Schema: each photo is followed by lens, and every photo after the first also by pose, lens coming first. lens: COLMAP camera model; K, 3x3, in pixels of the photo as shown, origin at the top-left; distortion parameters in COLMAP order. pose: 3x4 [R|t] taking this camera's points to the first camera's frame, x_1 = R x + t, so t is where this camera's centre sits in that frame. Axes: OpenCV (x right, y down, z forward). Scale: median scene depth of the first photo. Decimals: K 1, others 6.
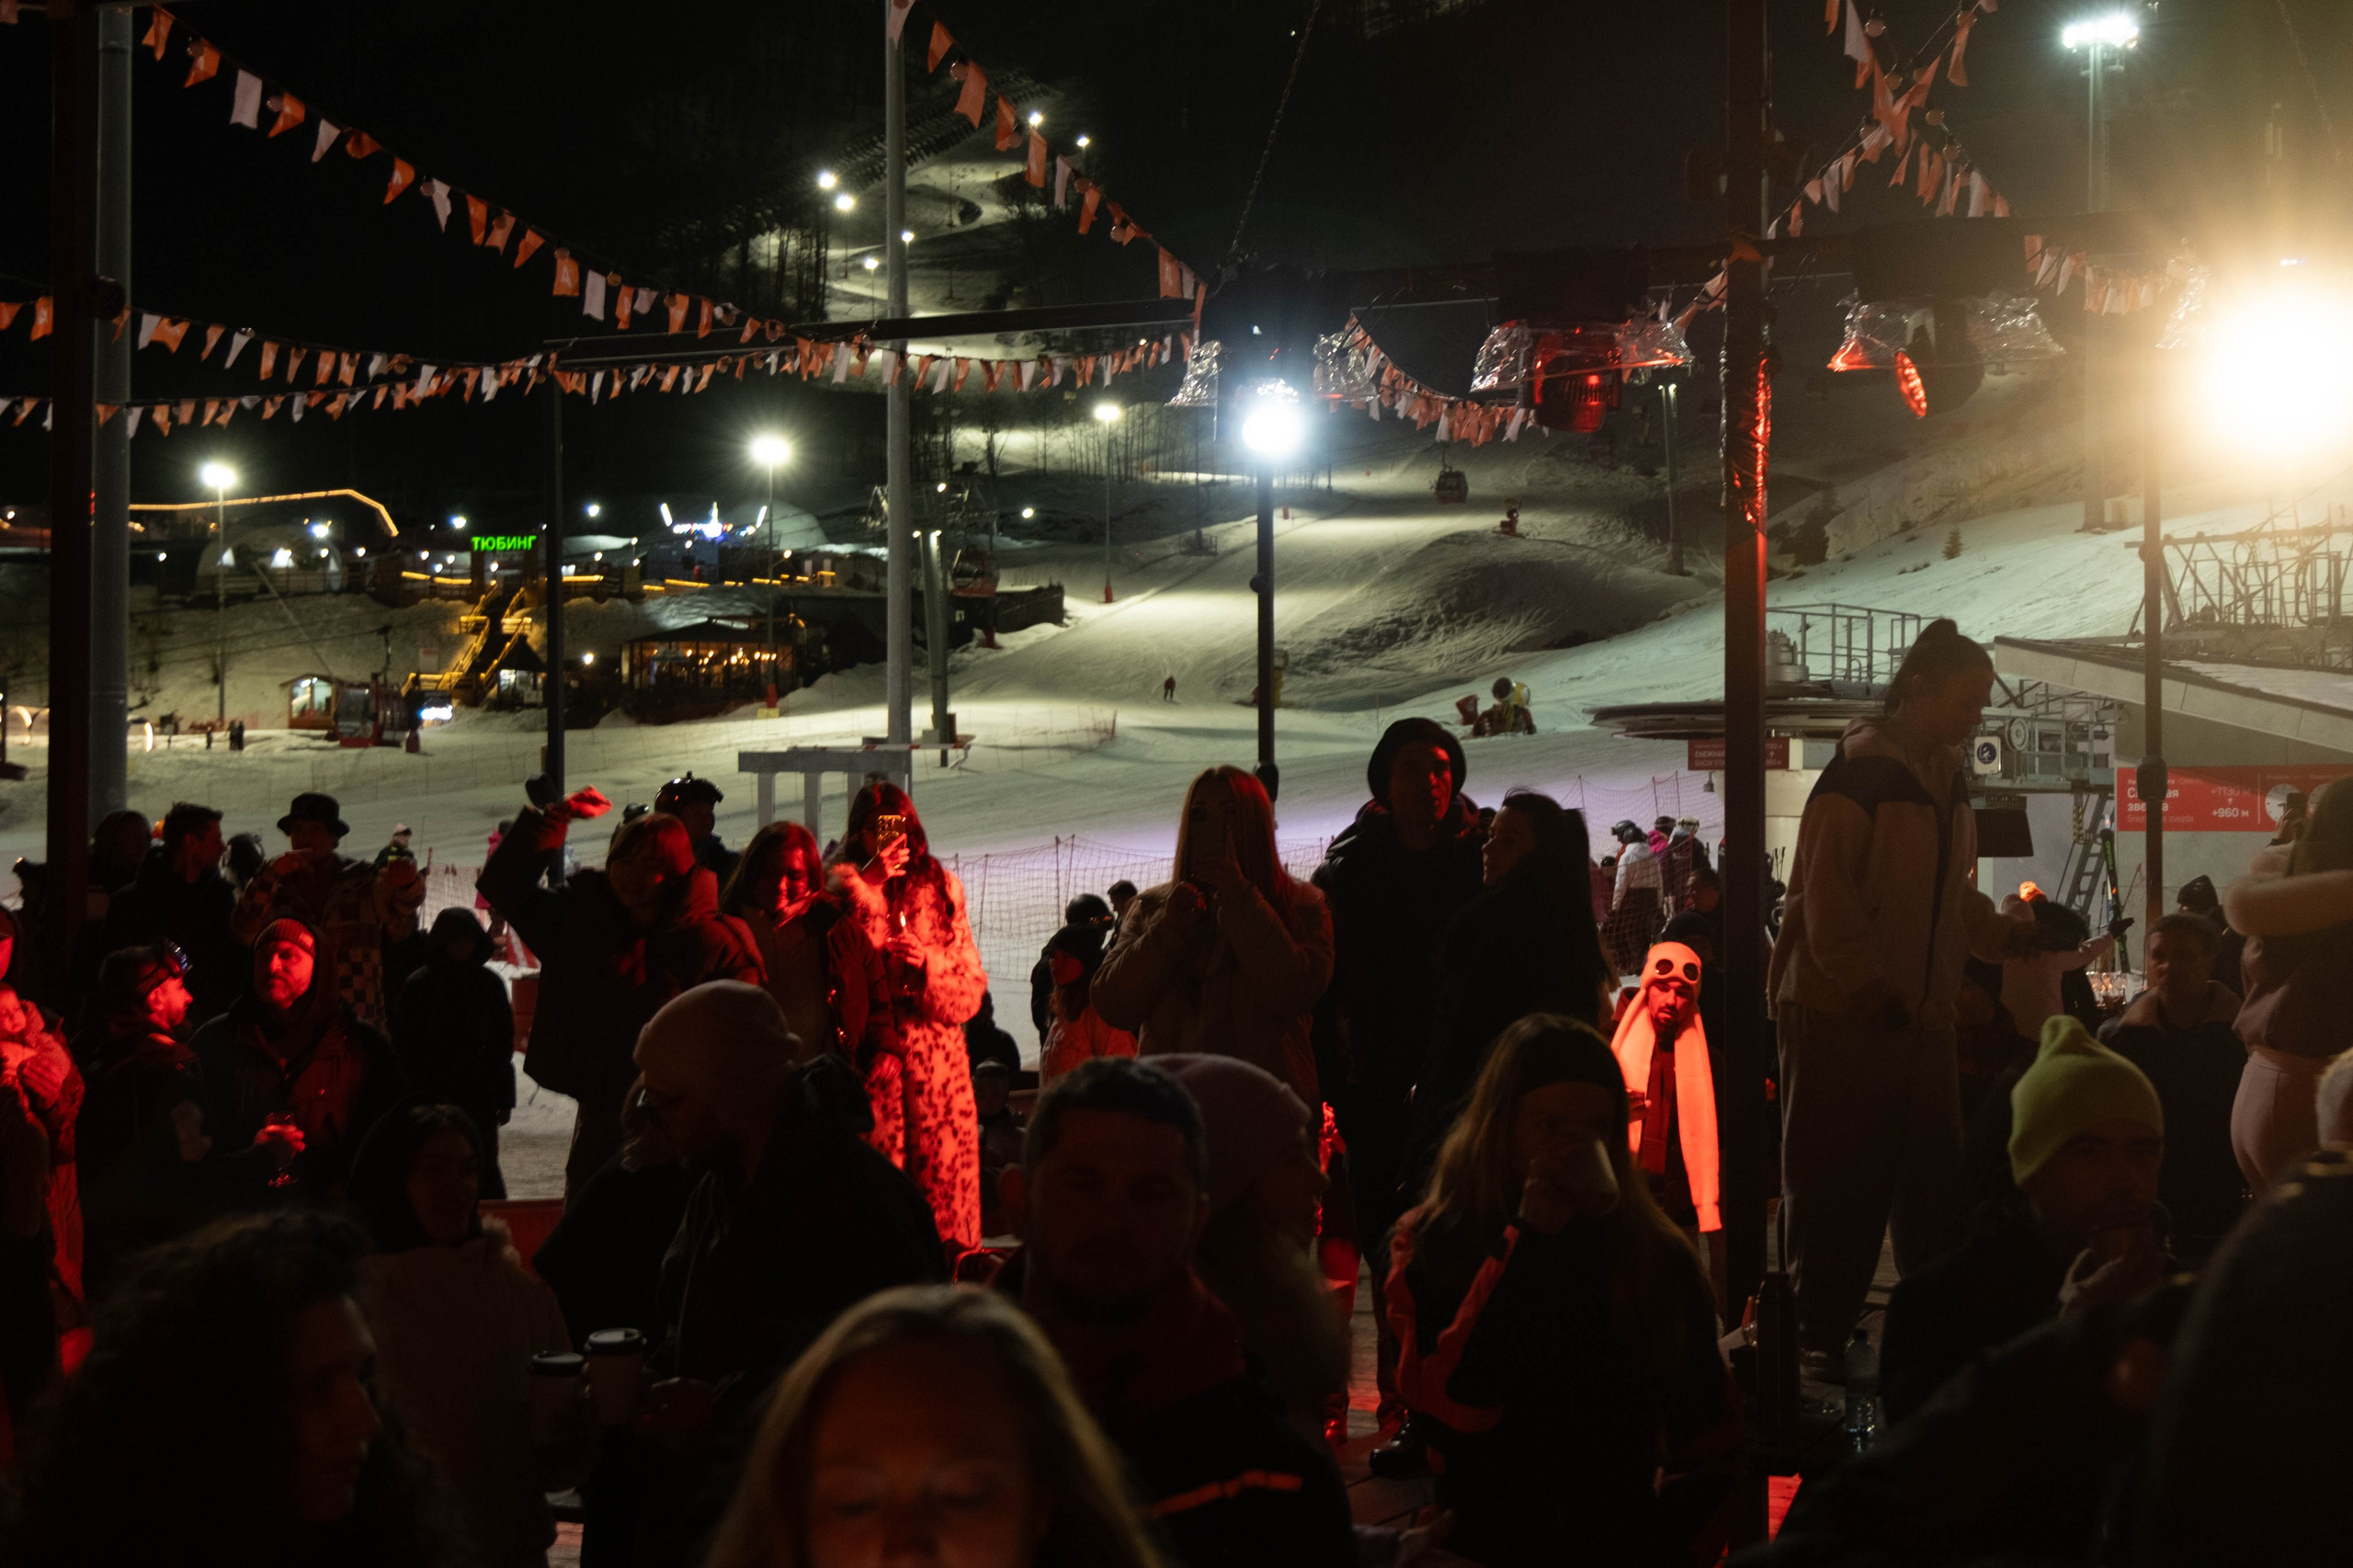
lens RADIAL K [[2883.9, 0, 1121.9], [0, 2883.9, 799.3], [0, 0, 1]] dist [0.036705, 0.000000]
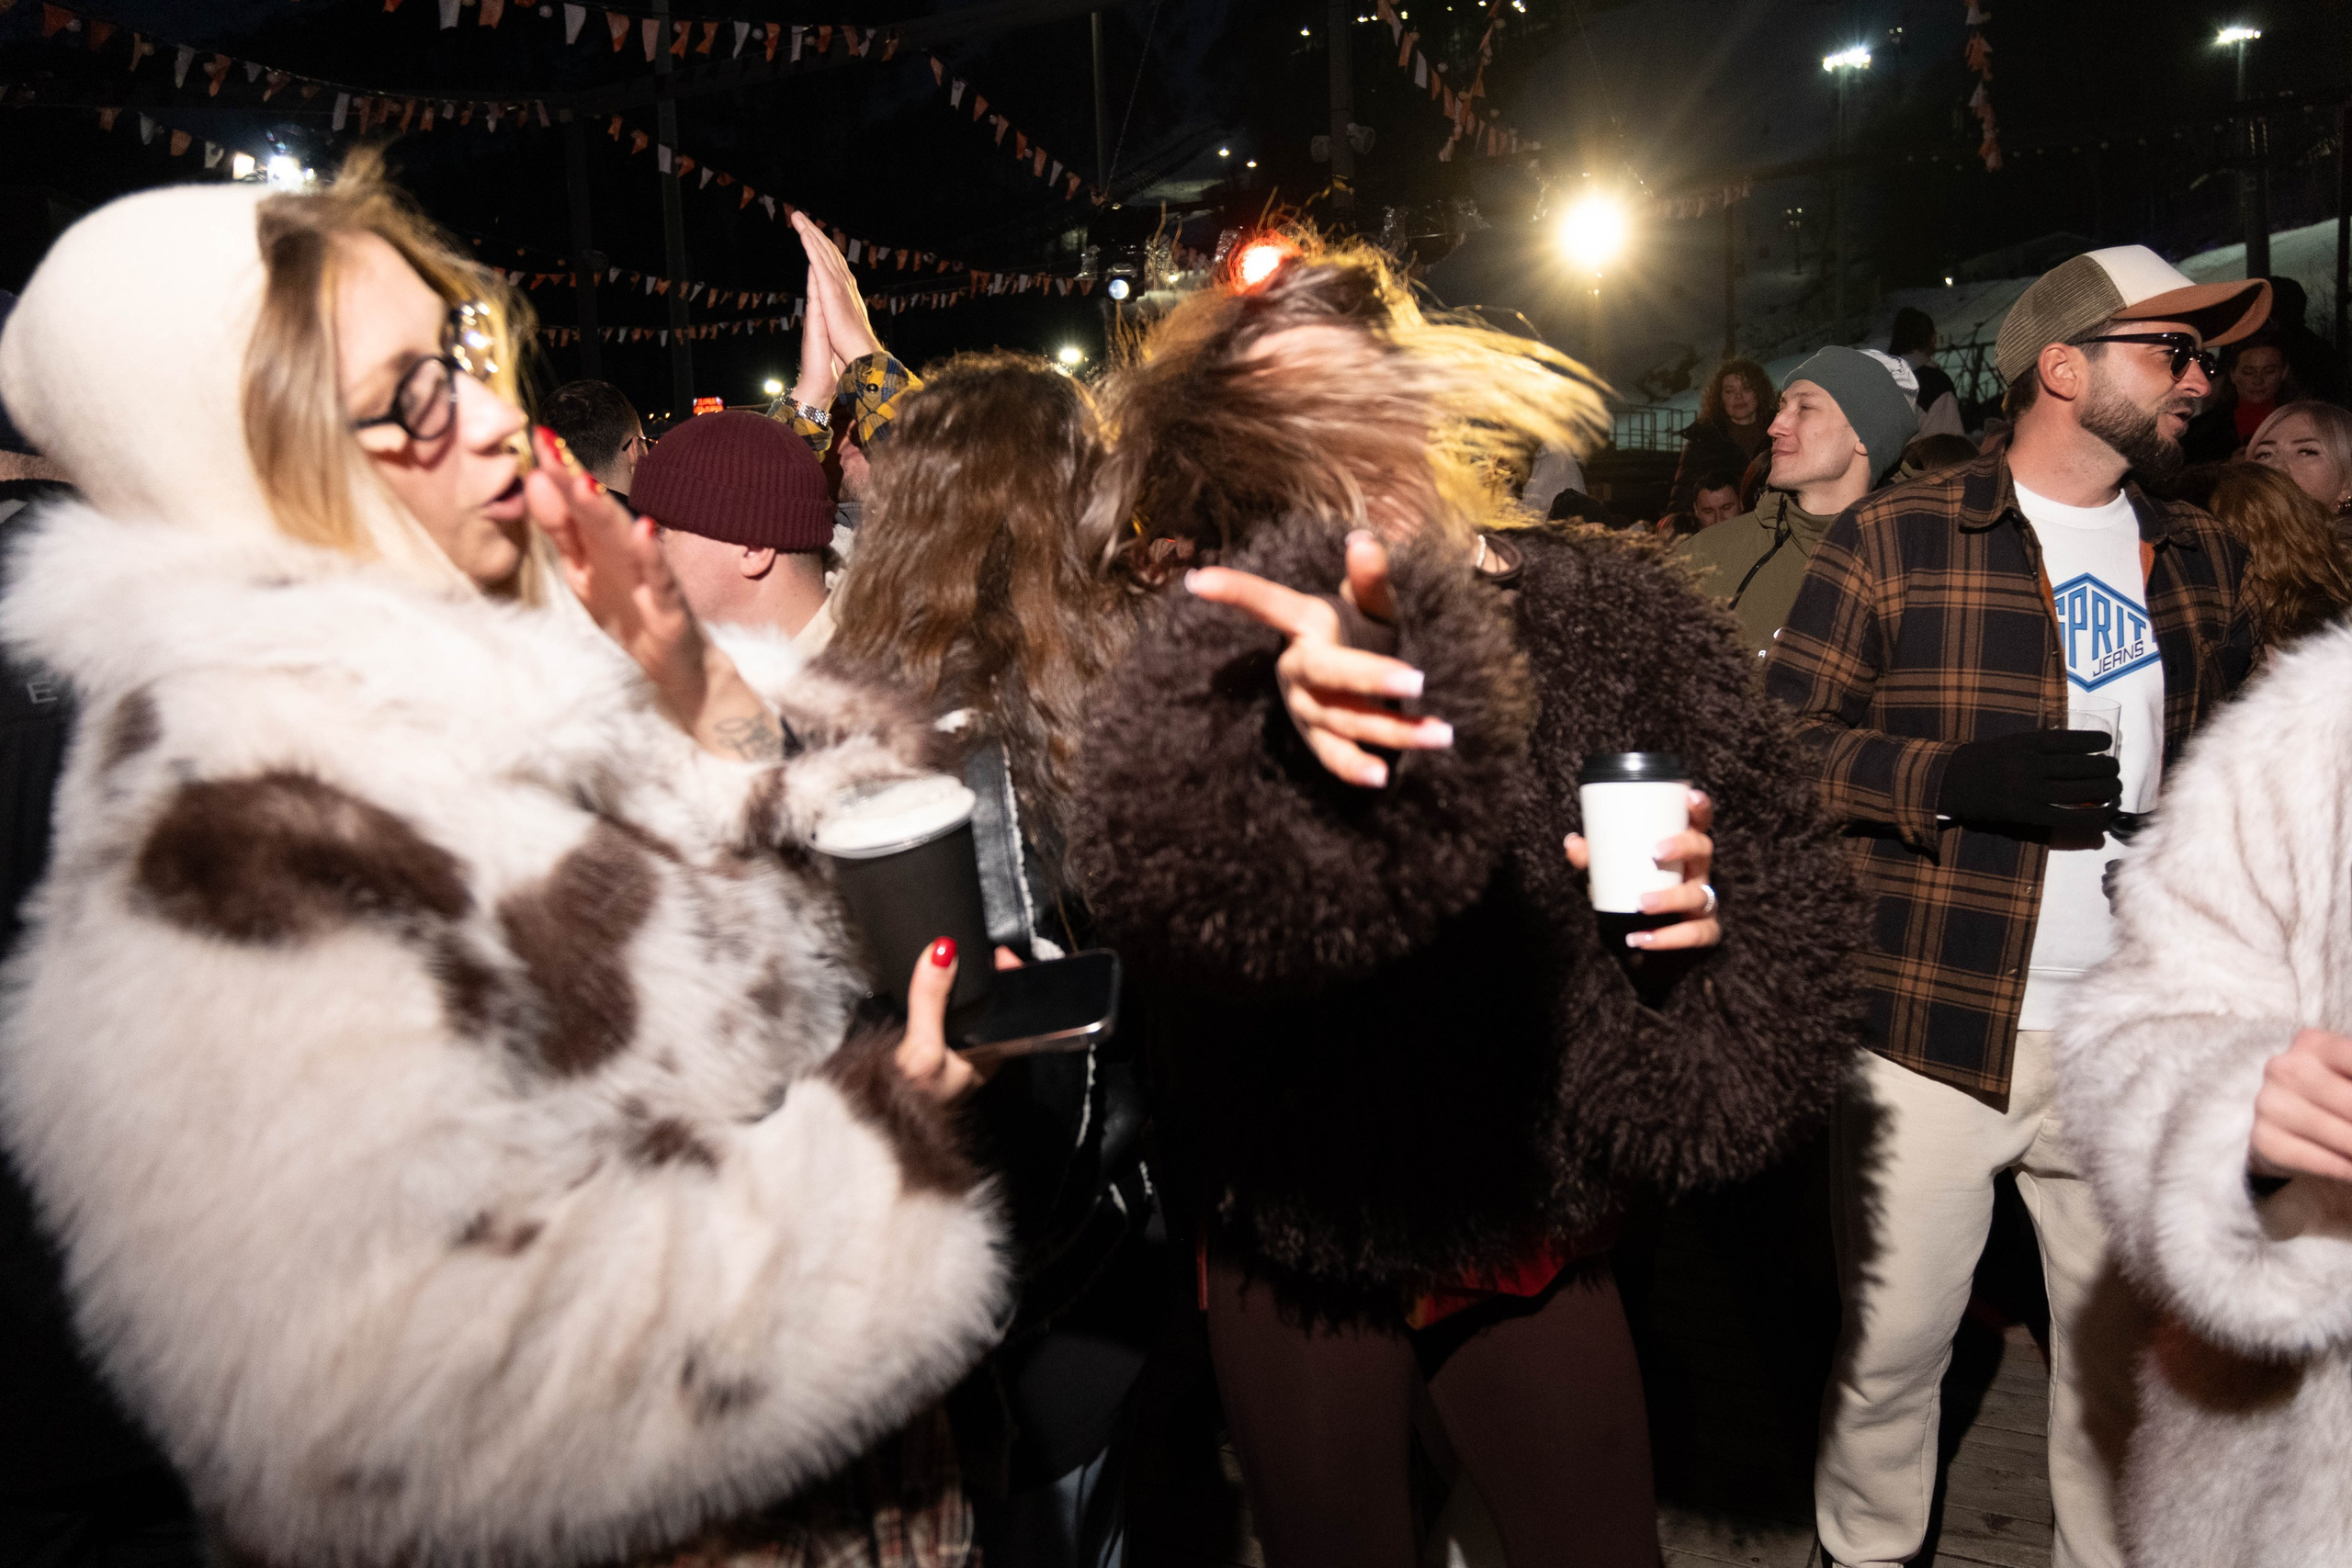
lens RADIAL K [[1852.3, 0, 1236.1], [0, 1852.3, 795.9], [0, 0, 1]] dist [-0.009731, 0.006489]
pose [[0.991624, -0.019968, -0.127603, 0.114759], [0.032179, 0.995018, 0.094356, 0.042049], [0.125083, -0.097672, 0.987327, -0.121745]]
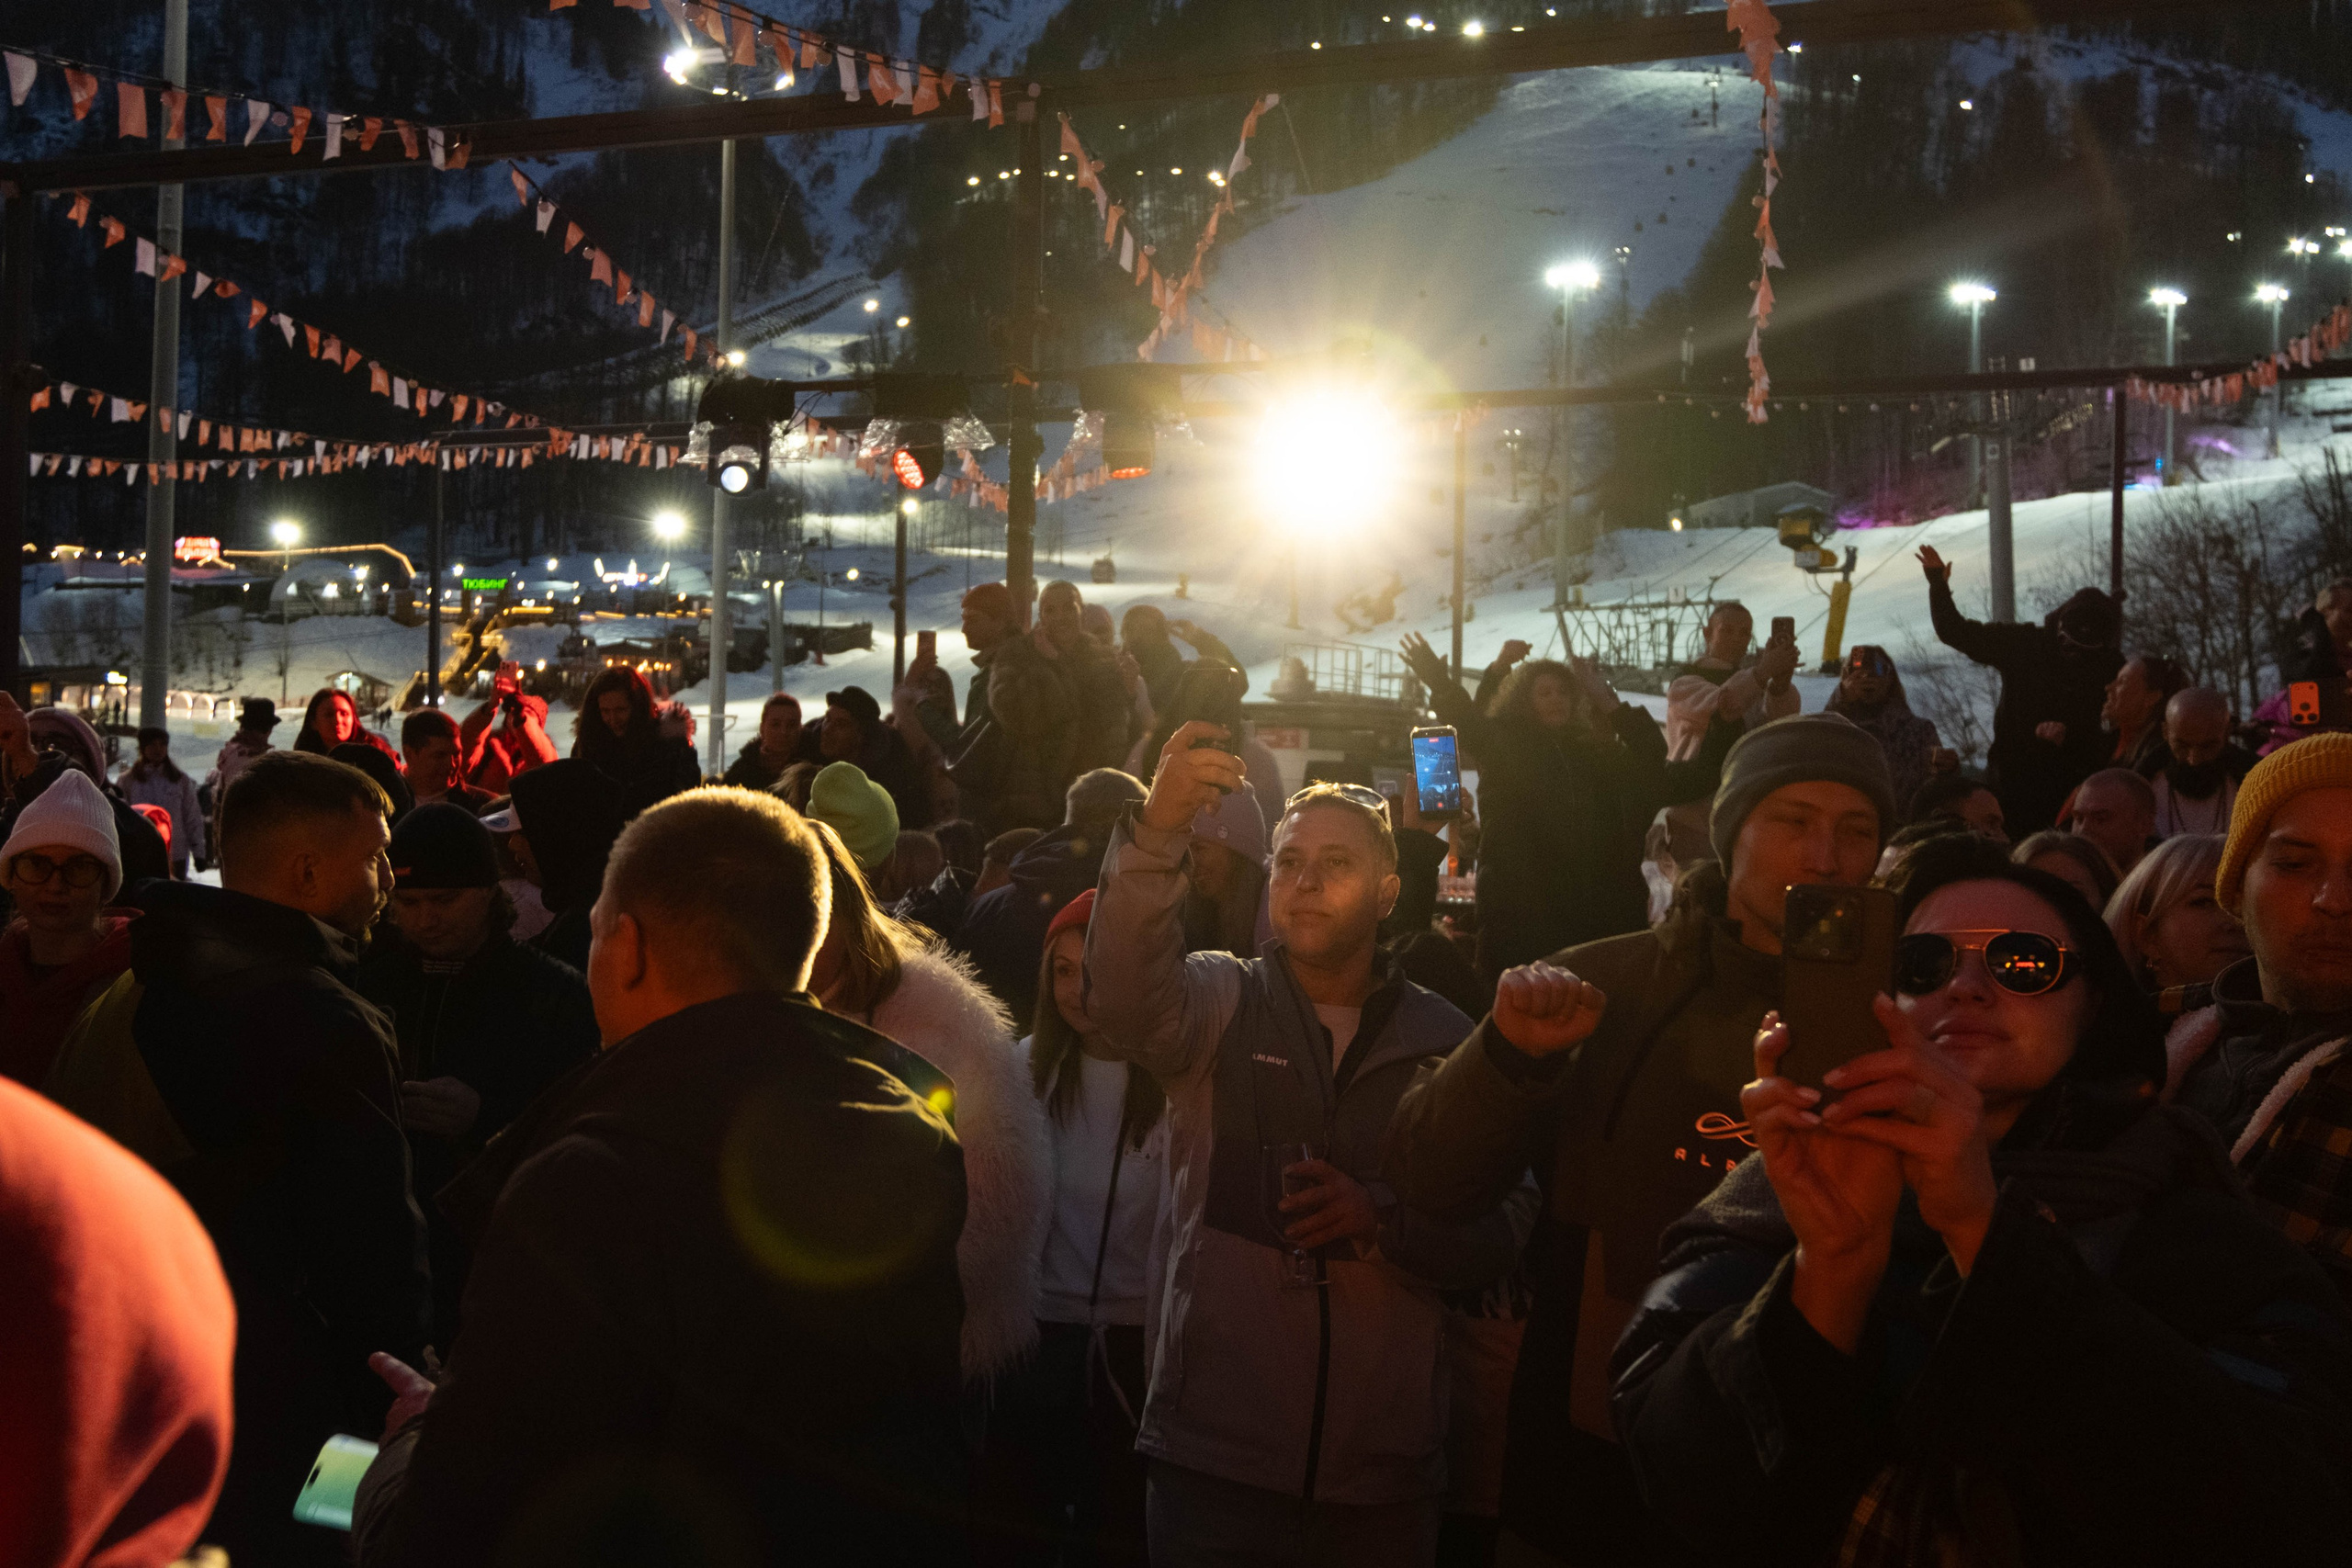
lens RADIAL K [[2116.5, 0, 1233.9], [0, 2116.5, 821.3], [0, 0, 1]] dist [-0.015972, 0.017294]
pose [[0.998178, 0.024417, 0.055179, 0.105138], [-0.024357, 0.999702, -0.001750, 0.022974], [-0.055206, 0.000403, 0.998475, -0.075814]]
